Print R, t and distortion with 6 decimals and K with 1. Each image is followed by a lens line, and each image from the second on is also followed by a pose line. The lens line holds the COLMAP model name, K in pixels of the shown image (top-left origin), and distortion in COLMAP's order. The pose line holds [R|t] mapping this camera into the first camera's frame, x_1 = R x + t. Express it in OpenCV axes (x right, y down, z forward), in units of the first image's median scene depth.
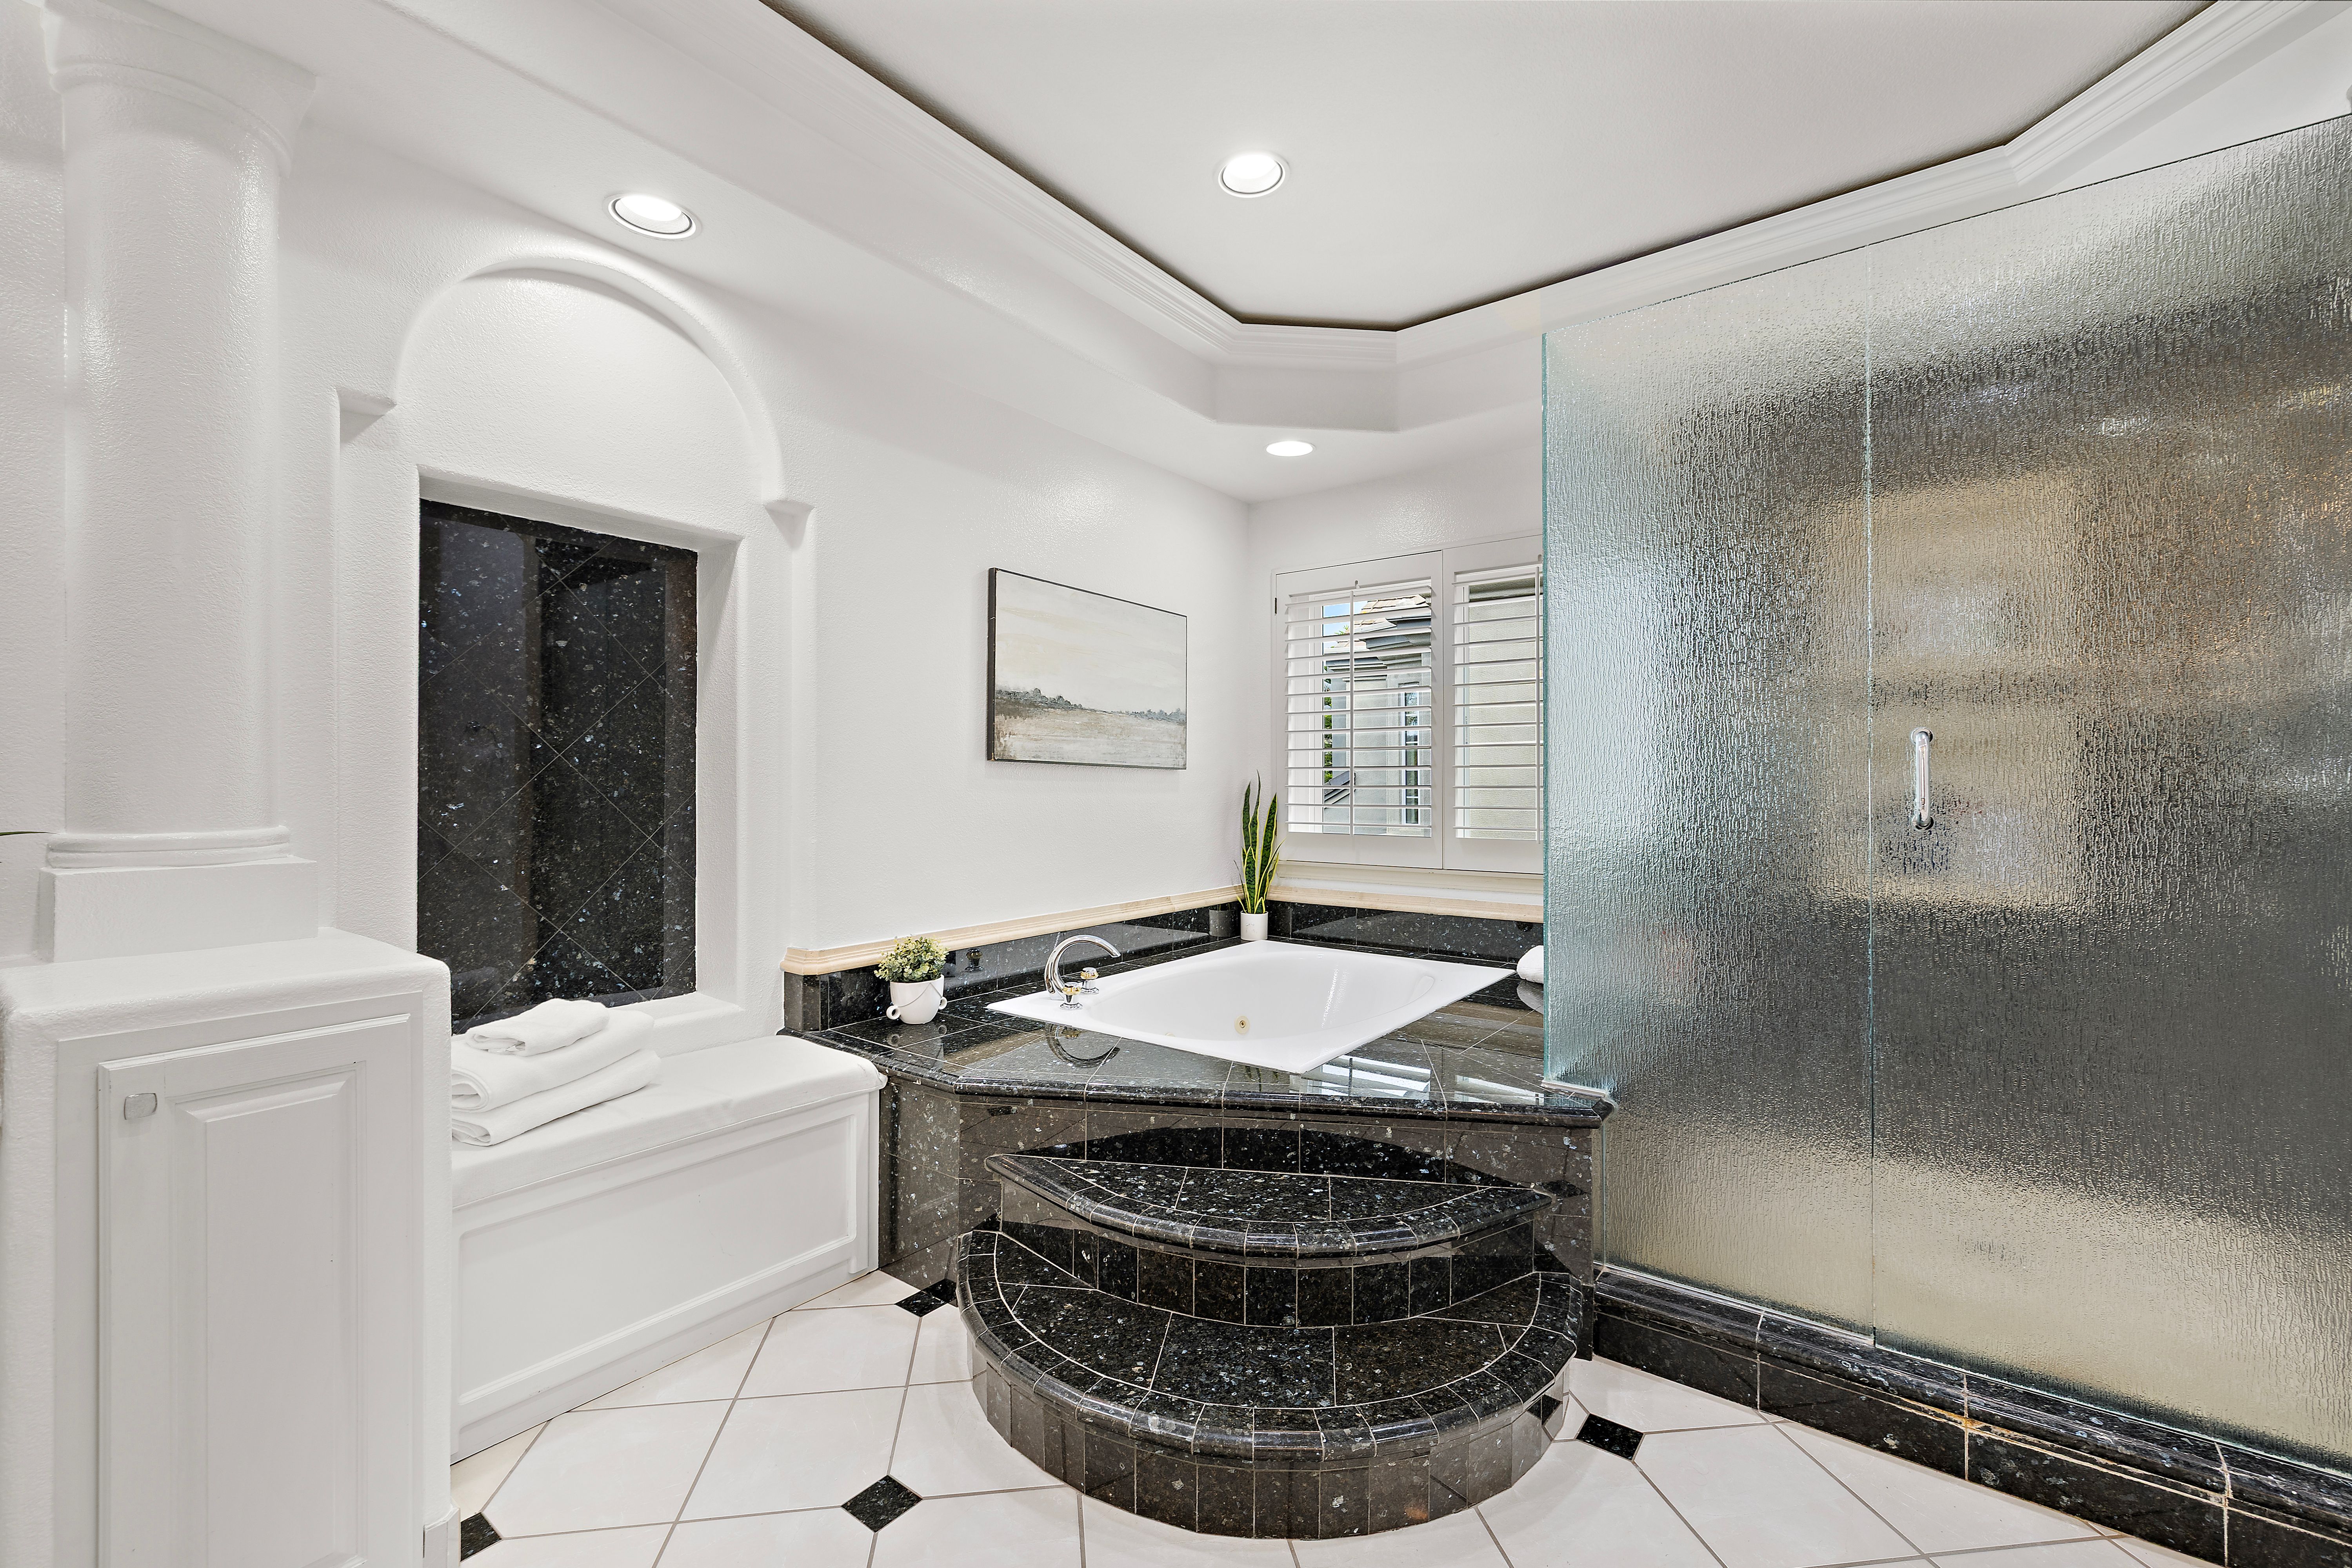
lens RADIAL K [[976.8, 0, 1177.1], [0, 976.8, 768.9], [0, 0, 1]] dist [-0.000900, -0.000043]
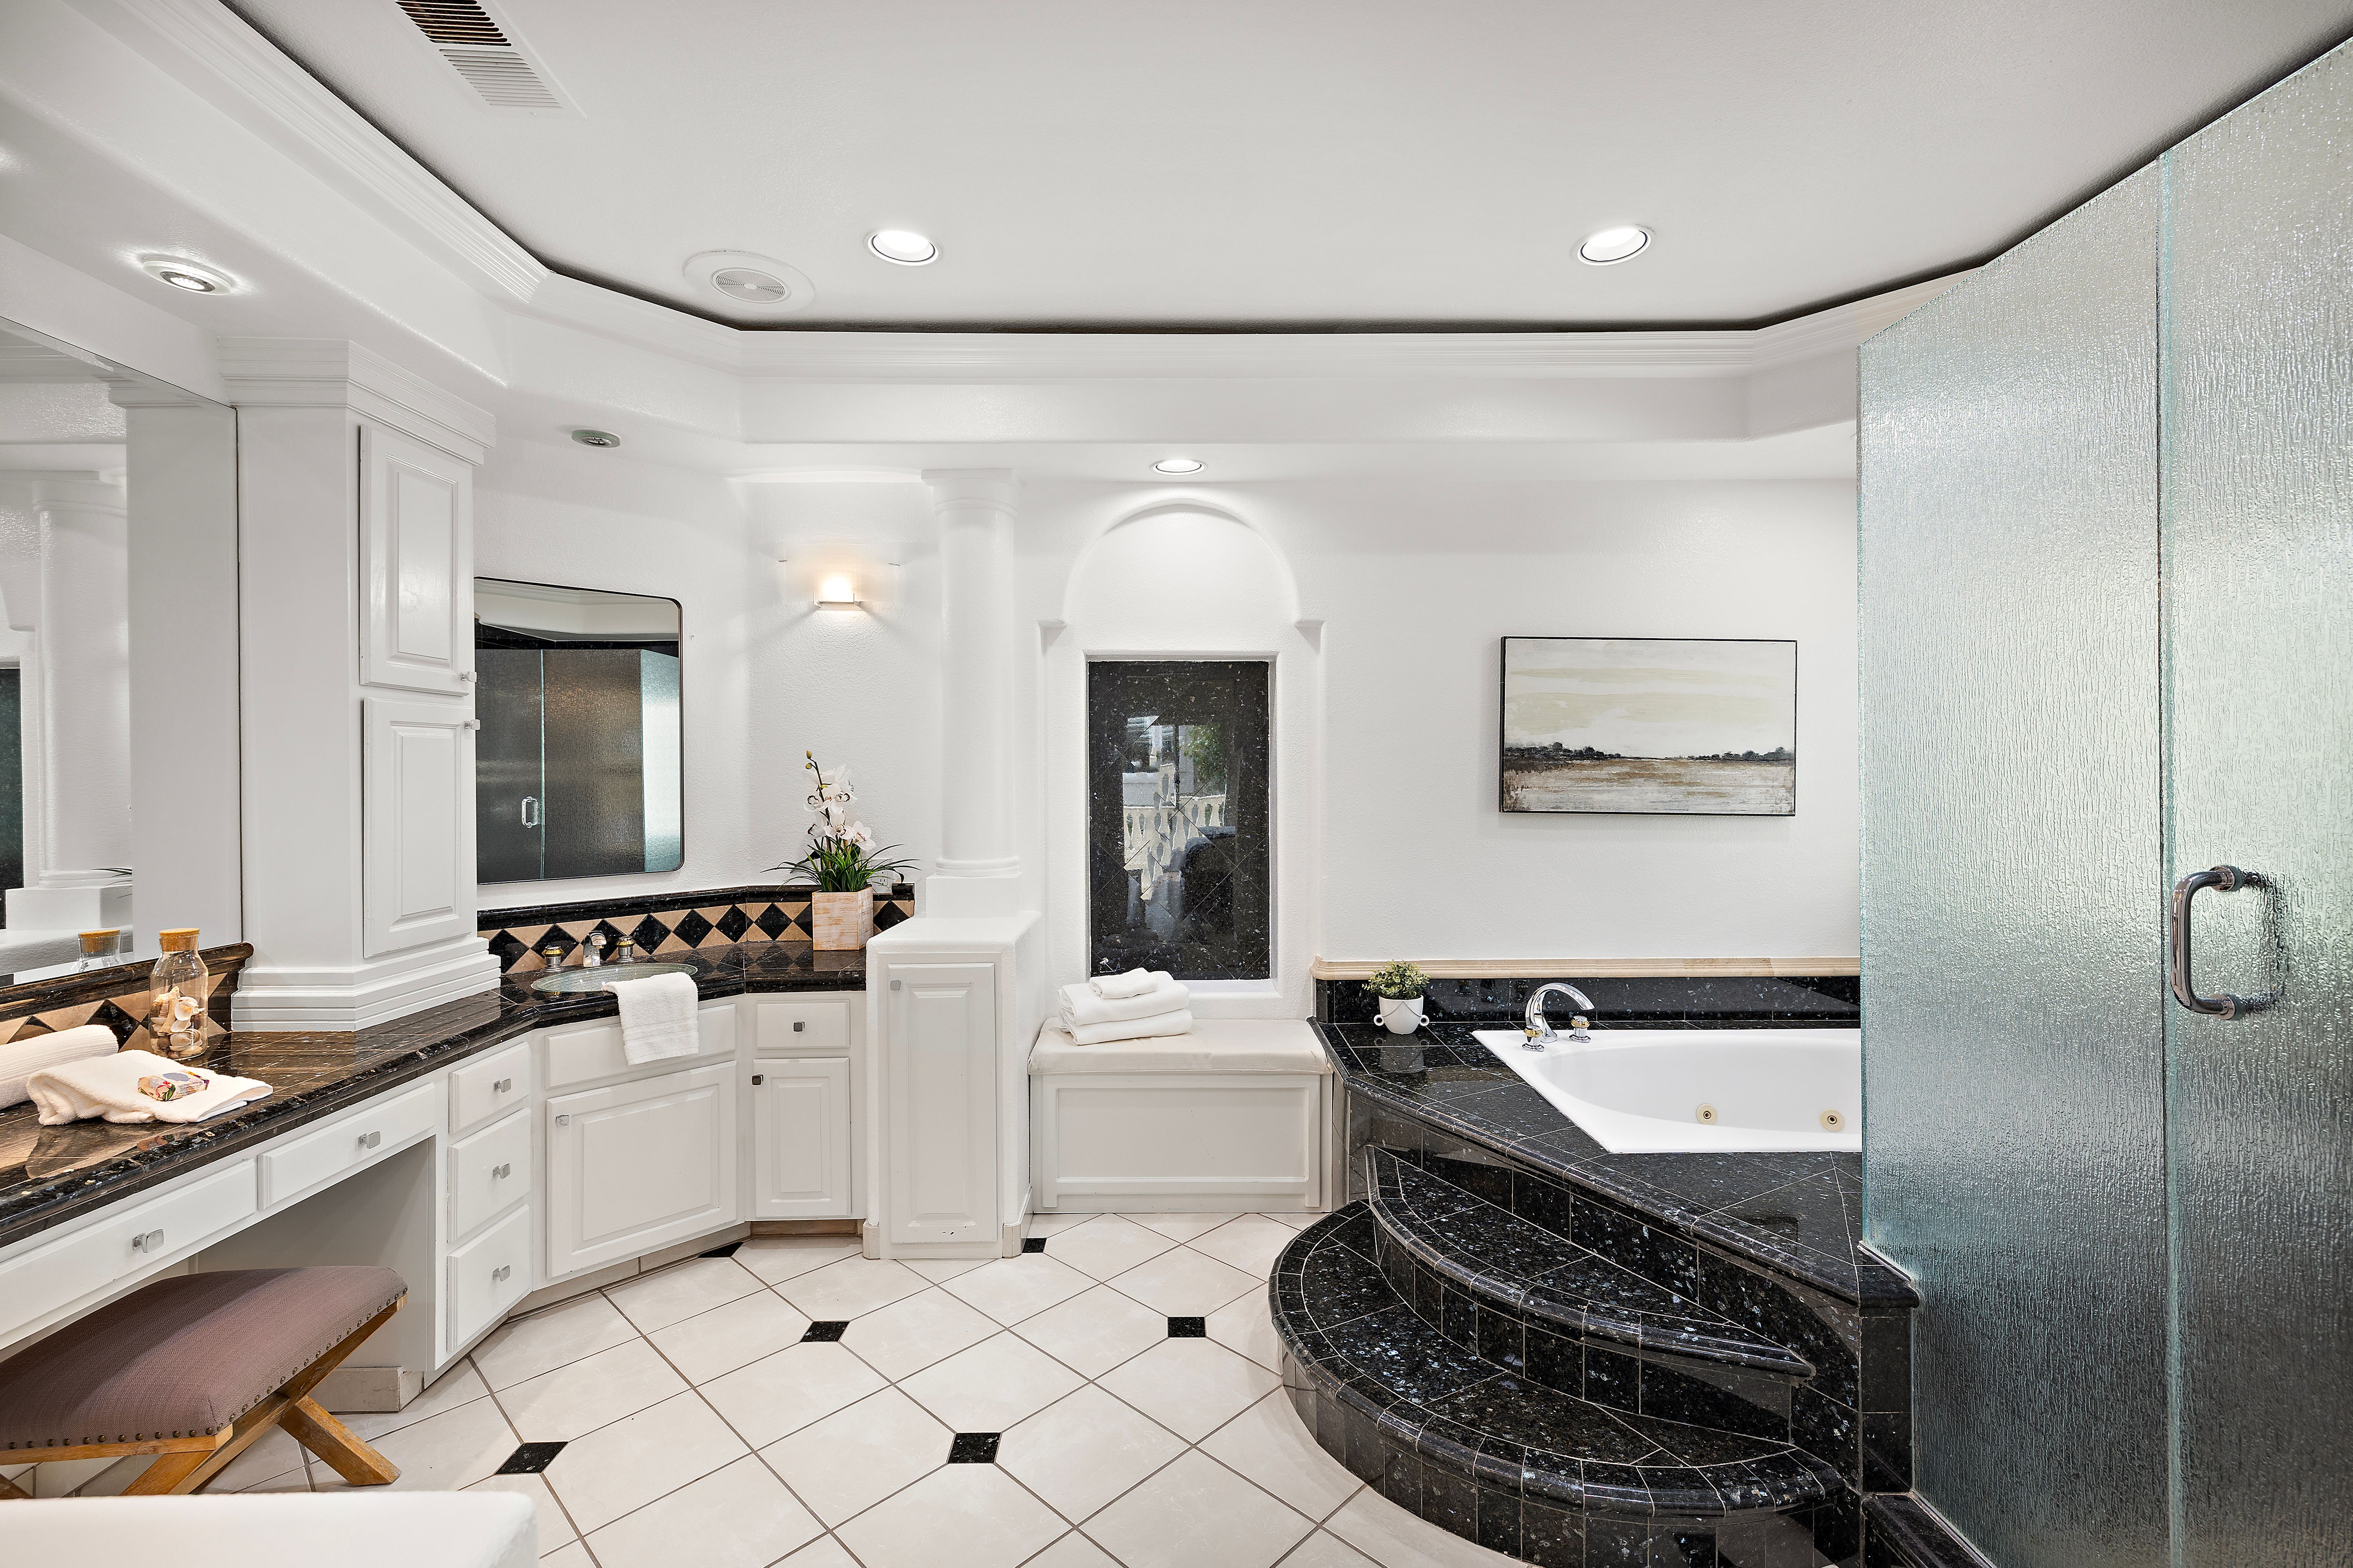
lens RADIAL K [[991.9, 0, 1167.9], [0, 991.9, 775.0], [0, 0, 1]] dist [0.002536, 0.000545]
pose [[0.626001, -0.002594, -0.779818, 0.523190], [0.012137, 0.999906, 0.006416, -0.072841], [0.779728, -0.013481, 0.625973, 0.008378]]
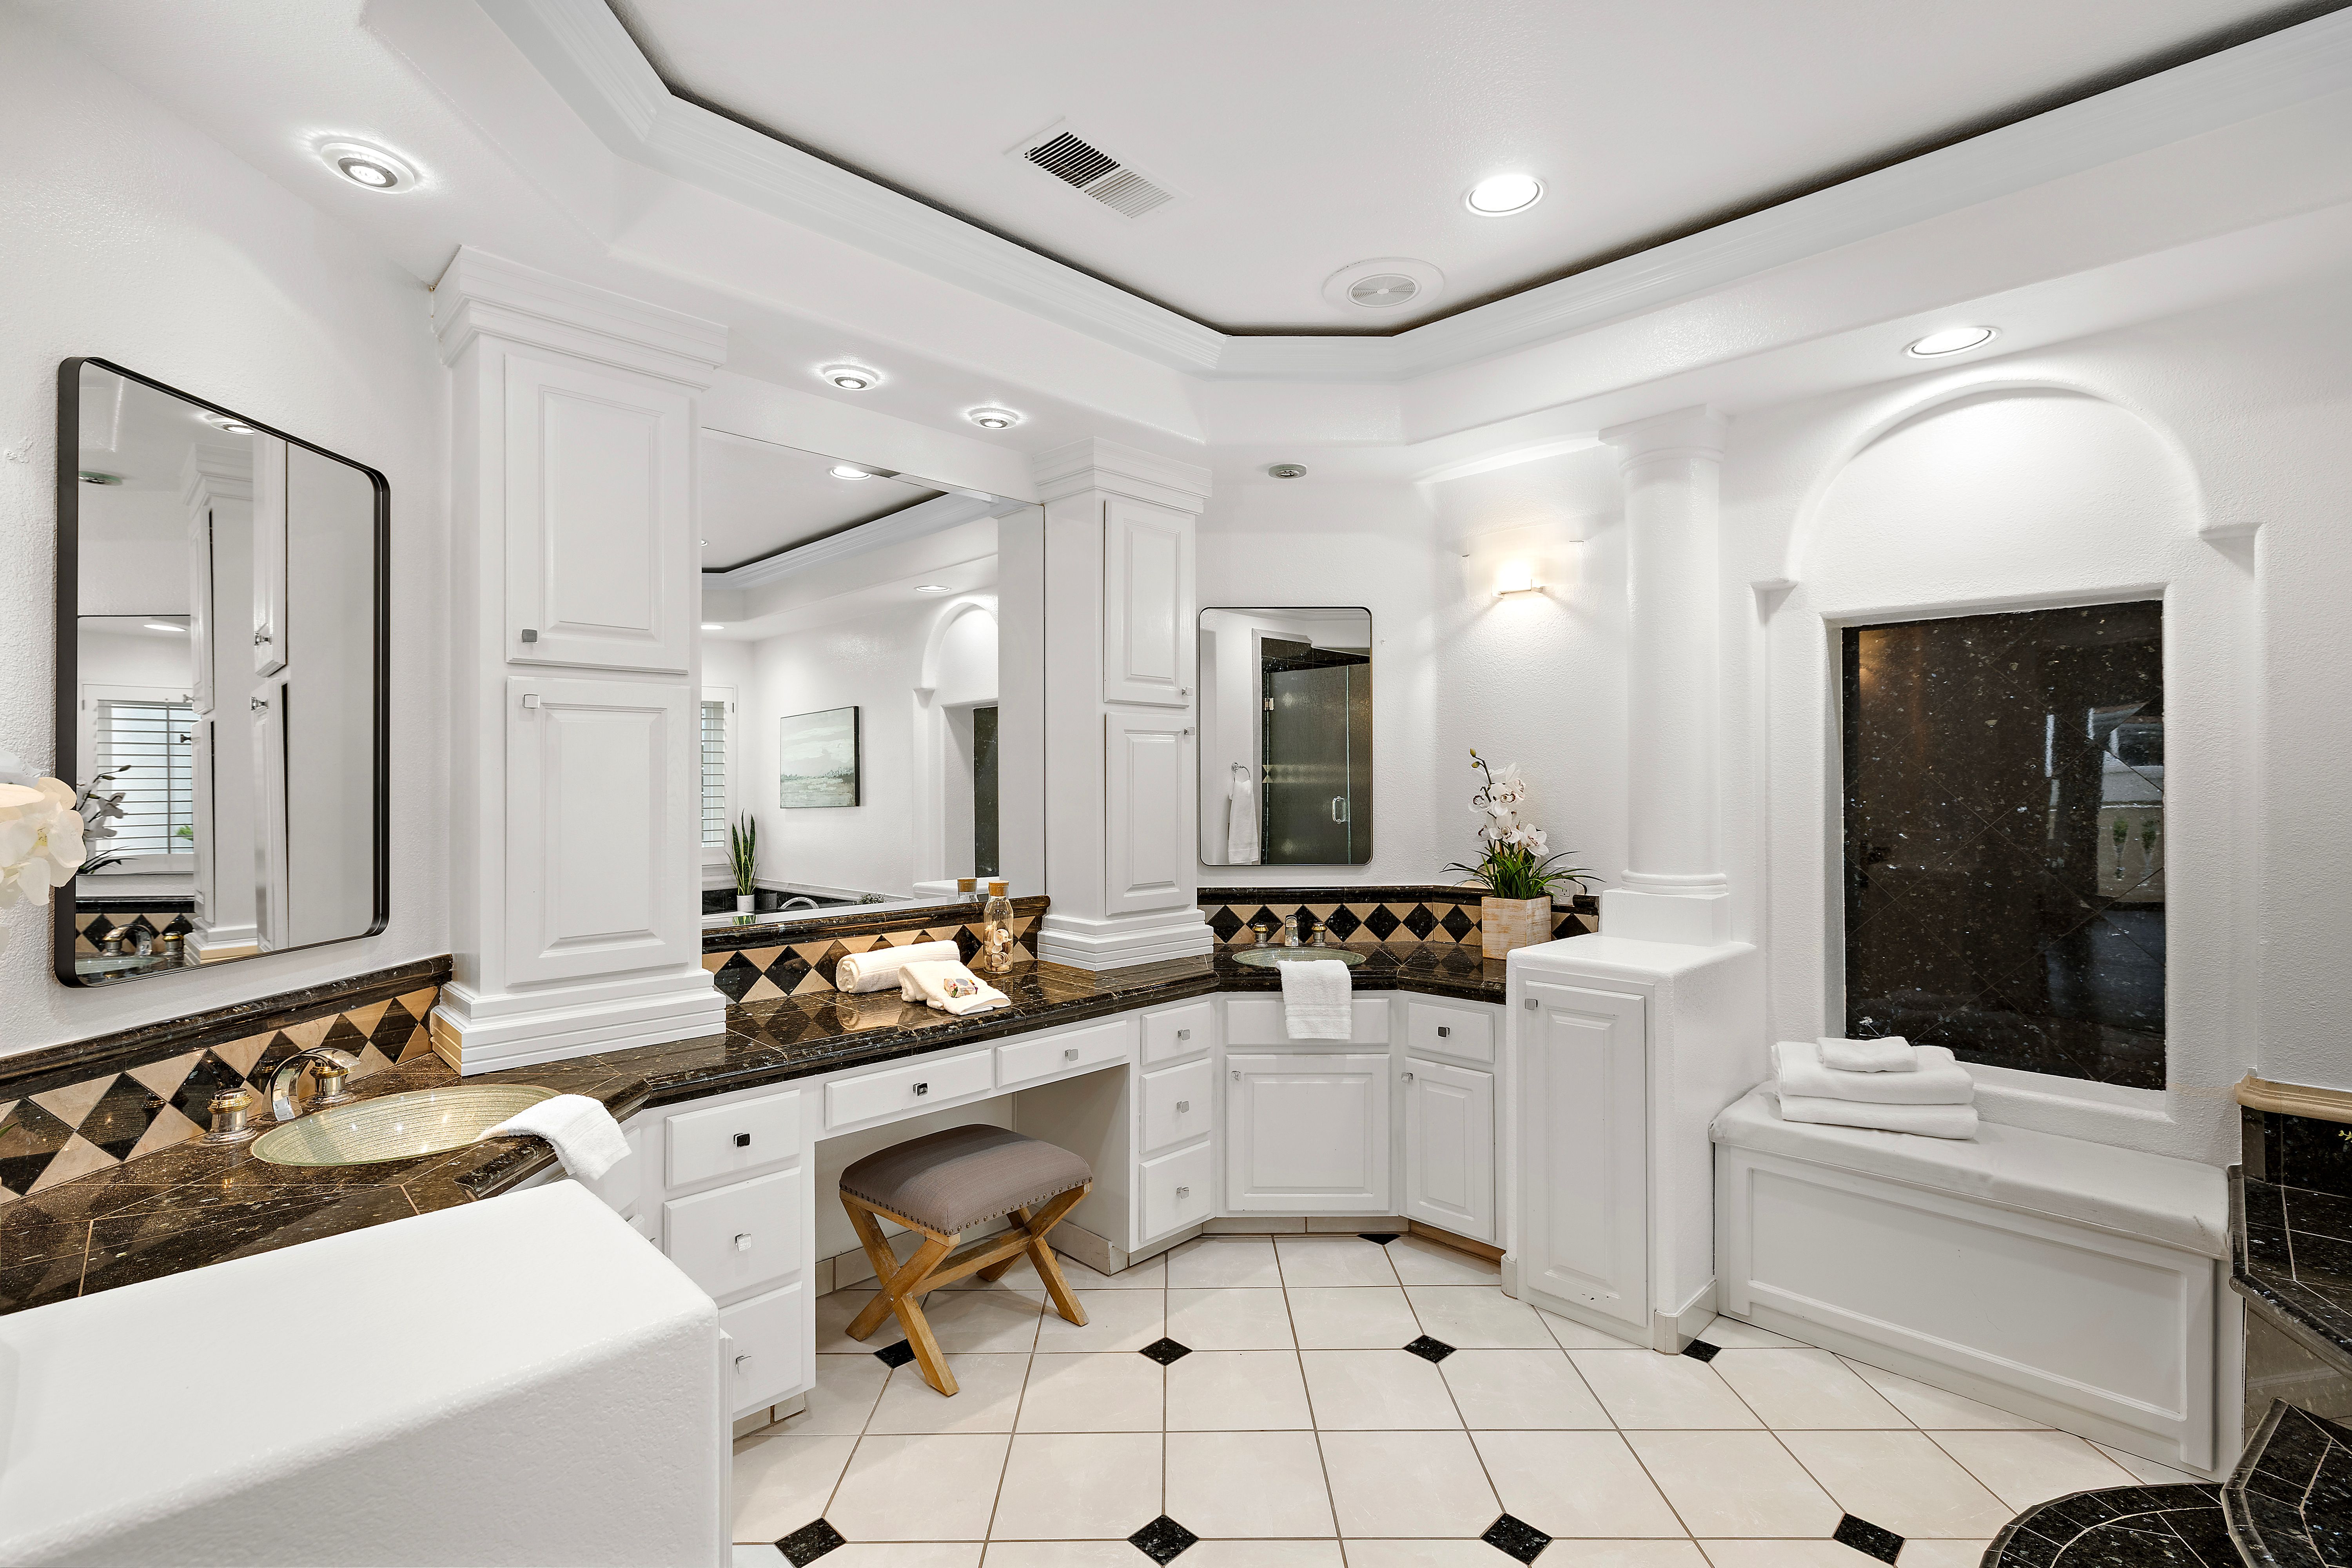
lens RADIAL K [[1039.7, 0, 1201.0], [0, 1039.7, 776.4], [0, 0, 1]] dist [-0.002084, 0.000986]
pose [[-0.103080, -0.005495, -0.994658, 0.552881], [0.009766, 0.999931, -0.006537, -0.063544], [0.994625, -0.010387, -0.103020, 0.222937]]
